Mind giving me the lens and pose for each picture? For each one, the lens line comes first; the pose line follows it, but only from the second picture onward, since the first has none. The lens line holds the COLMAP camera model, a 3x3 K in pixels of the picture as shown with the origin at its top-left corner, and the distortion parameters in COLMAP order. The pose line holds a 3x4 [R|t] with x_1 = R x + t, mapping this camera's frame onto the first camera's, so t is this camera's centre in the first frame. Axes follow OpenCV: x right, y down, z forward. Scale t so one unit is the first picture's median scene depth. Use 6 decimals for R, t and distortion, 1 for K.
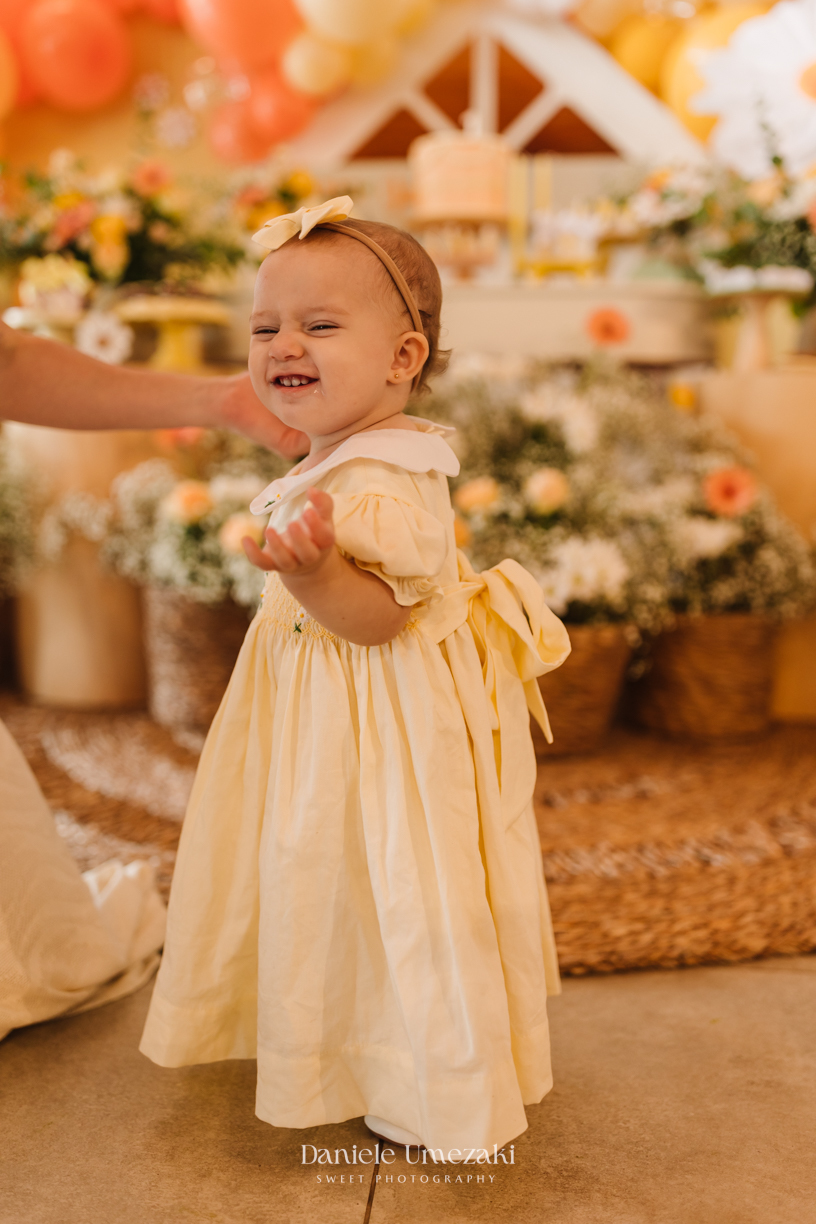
lens RADIAL K [[1160.0, 0, 408.0], [0, 1160.0, 612.0], [0, 0, 1]] dist [0.010481, -0.010133]
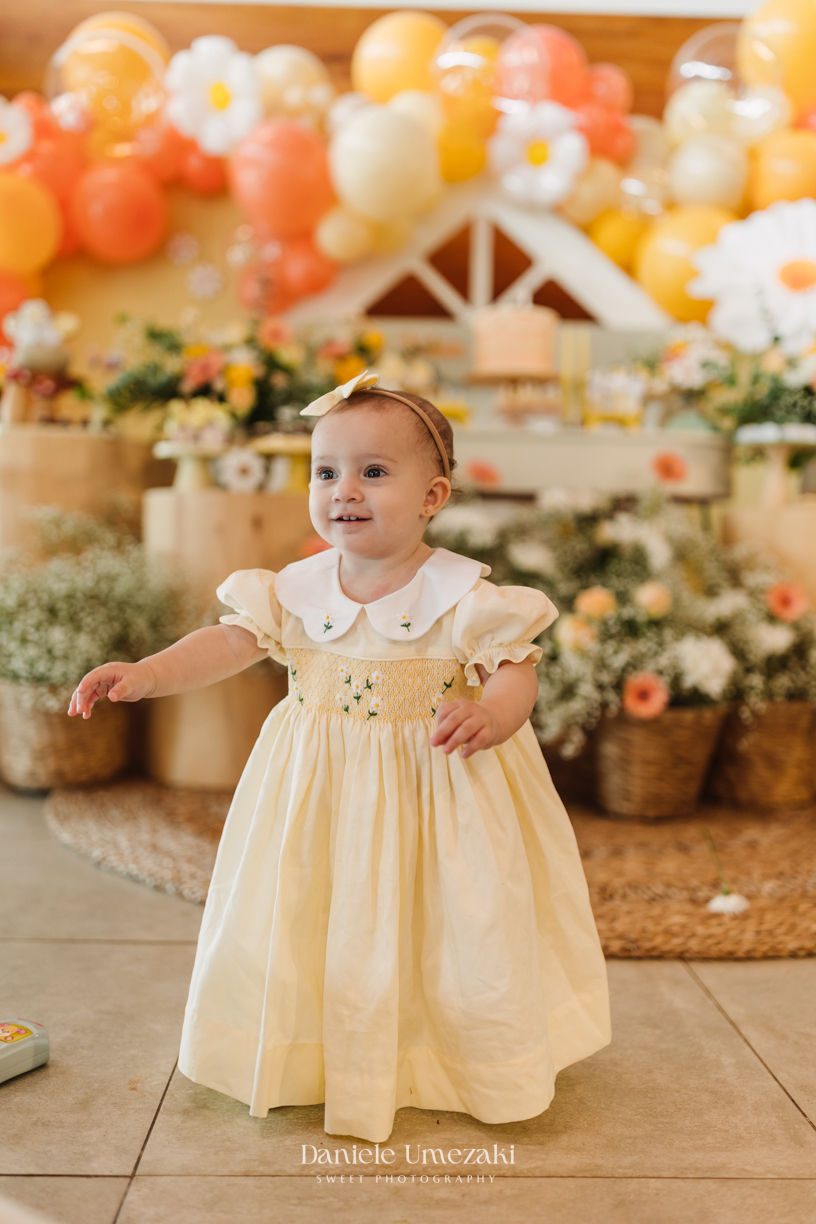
lens RADIAL K [[1158.8, 0, 408.0], [0, 1158.8, 612.0], [0, 0, 1]] dist [0.010285, -0.008712]
pose [[0.992860, 0.008925, 0.118948, -0.221308], [0.004221, 0.993944, -0.109810, 0.033702], [-0.119208, 0.109528, 0.986810, -0.138324]]
